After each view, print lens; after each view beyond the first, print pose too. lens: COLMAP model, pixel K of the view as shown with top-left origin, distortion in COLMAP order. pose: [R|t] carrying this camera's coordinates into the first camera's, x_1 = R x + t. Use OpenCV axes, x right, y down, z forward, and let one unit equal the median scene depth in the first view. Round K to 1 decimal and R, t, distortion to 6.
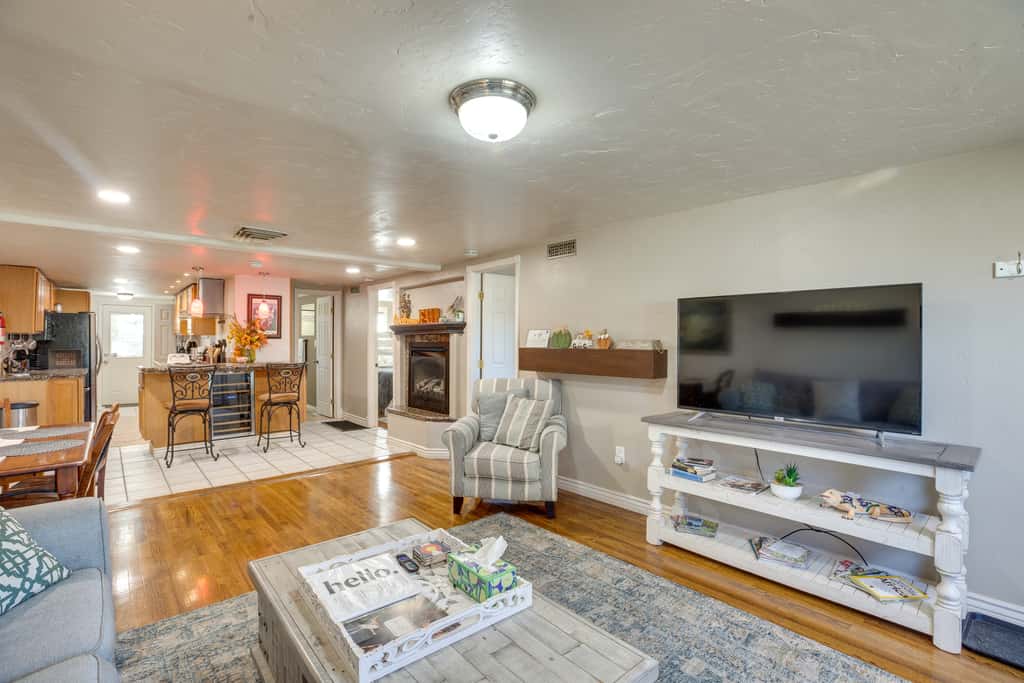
lens RADIAL K [[449.9, 0, 493.8], [0, 449.9, 340.7], [0, 0, 1]] dist [-0.026136, 0.001274]
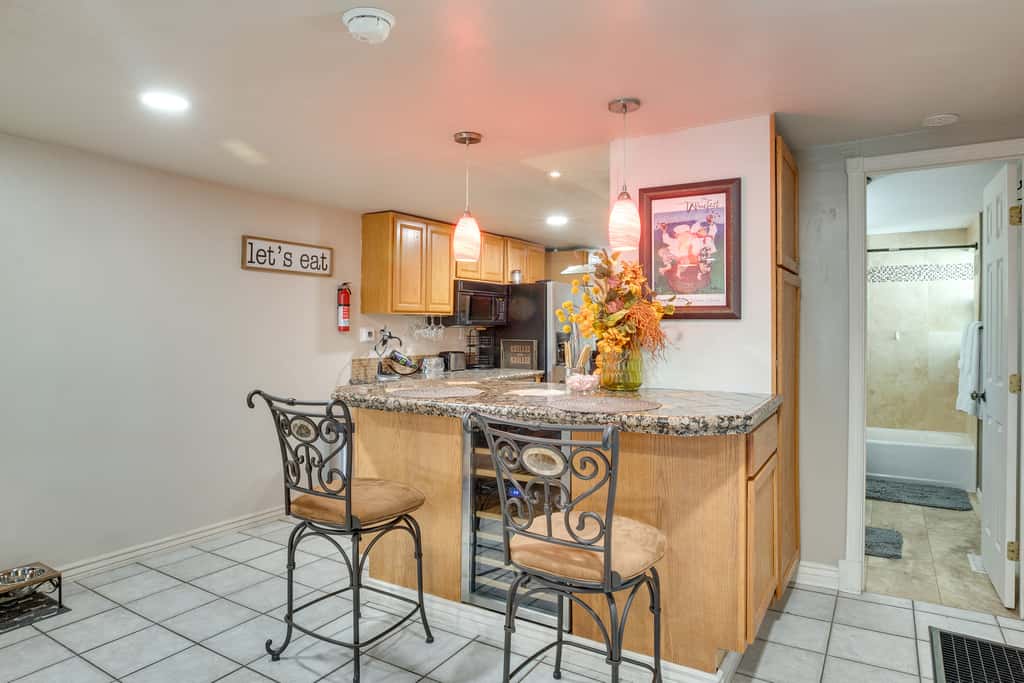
lens RADIAL K [[596.6, 0, 504.8], [0, 596.6, 327.9], [0, 0, 1]] dist [-0.025527, 0.001920]
pose [[0.295714, 0.002028, -0.955274, -0.144582], [-0.004063, 0.999991, 0.000865, 0.001457], [0.955268, 0.003626, 0.295720, 0.763624]]
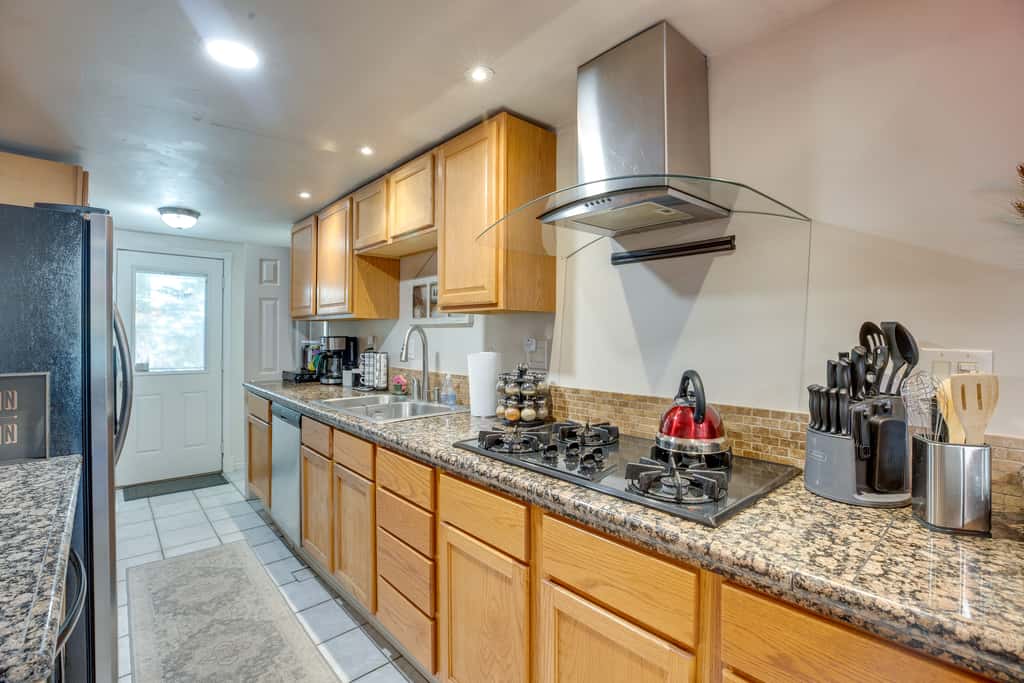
lens RADIAL K [[468.7, 0, 502.5], [0, 468.7, 334.1], [0, 0, 1]] dist [-0.020603, 0.002296]
pose [[0.999983, 0.001317, -0.005741, -0.781620], [-0.001335, 0.999994, -0.003201, 0.001628], [0.005737, 0.003208, 0.999978, 0.850191]]
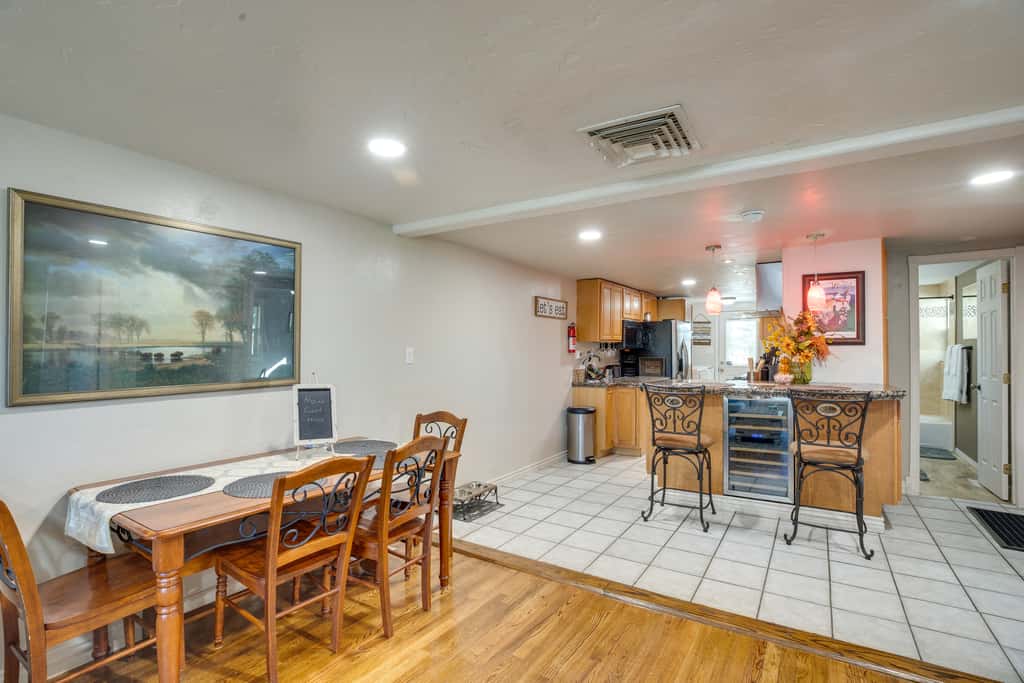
lens RADIAL K [[468.7, 0, 521.8], [0, 468.7, 346.0], [0, 0, 1]] dist [-0.020603, 0.002296]
pose [[0.294643, -0.006544, -0.955585, -0.036584], [0.002011, 0.999979, -0.006228, -0.000588], [0.955605, -0.000087, 0.294650, 0.421084]]
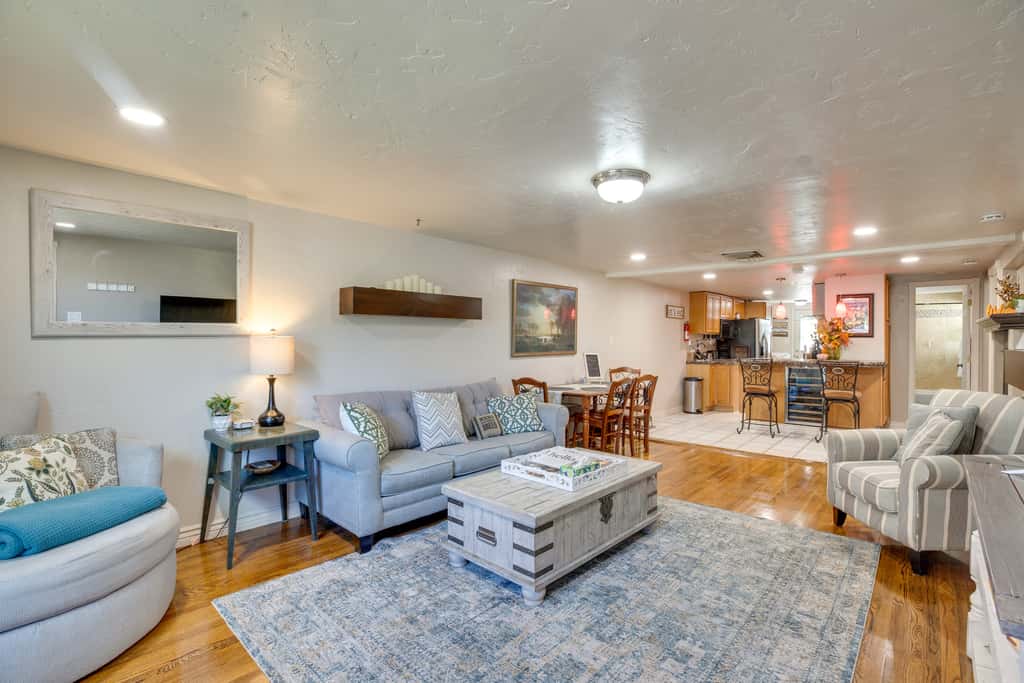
lens RADIAL K [[468.7, 0, 552.3], [0, 468.7, 339.7], [0, 0, 1]] dist [-0.020603, 0.002296]
pose [[0.195056, 0.003539, -0.980786, 0.395262], [-0.005868, 0.999980, 0.002441, 0.001940], [0.980775, 0.005279, 0.195073, 0.124707]]
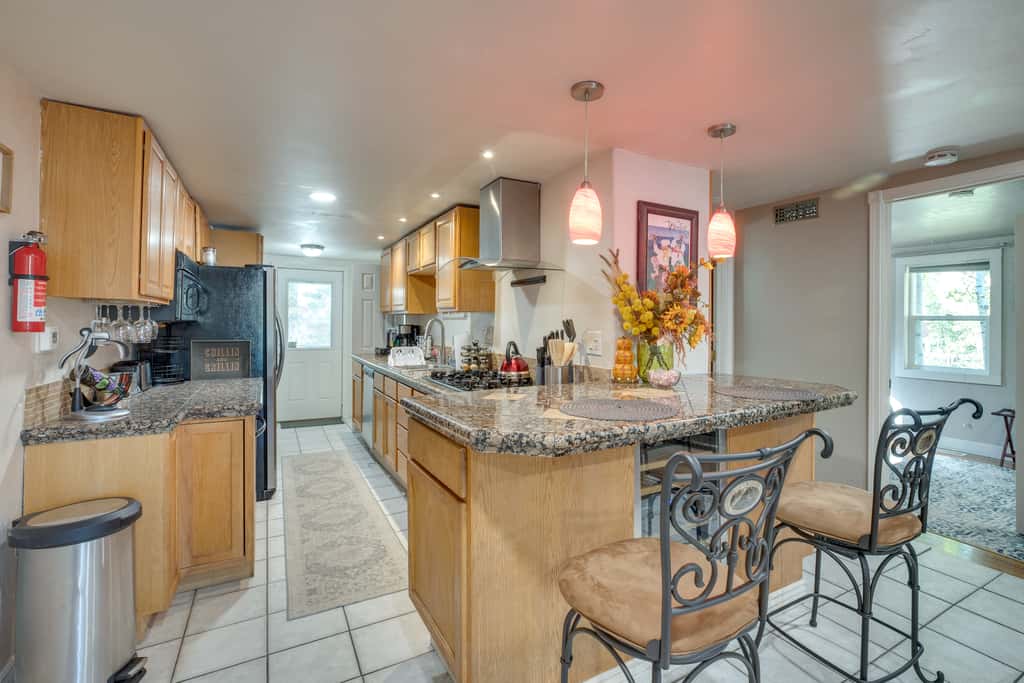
lens RADIAL K [[484.3, 0, 545.8], [0, 484.3, 324.1], [0, 0, 1]] dist [-0.003536, 0.000249]
pose [[0.980885, 0.003364, -0.194561, -0.546908], [-0.003686, 0.999992, -0.001292, 0.001620], [0.194555, 0.001984, 0.980890, 0.574293]]
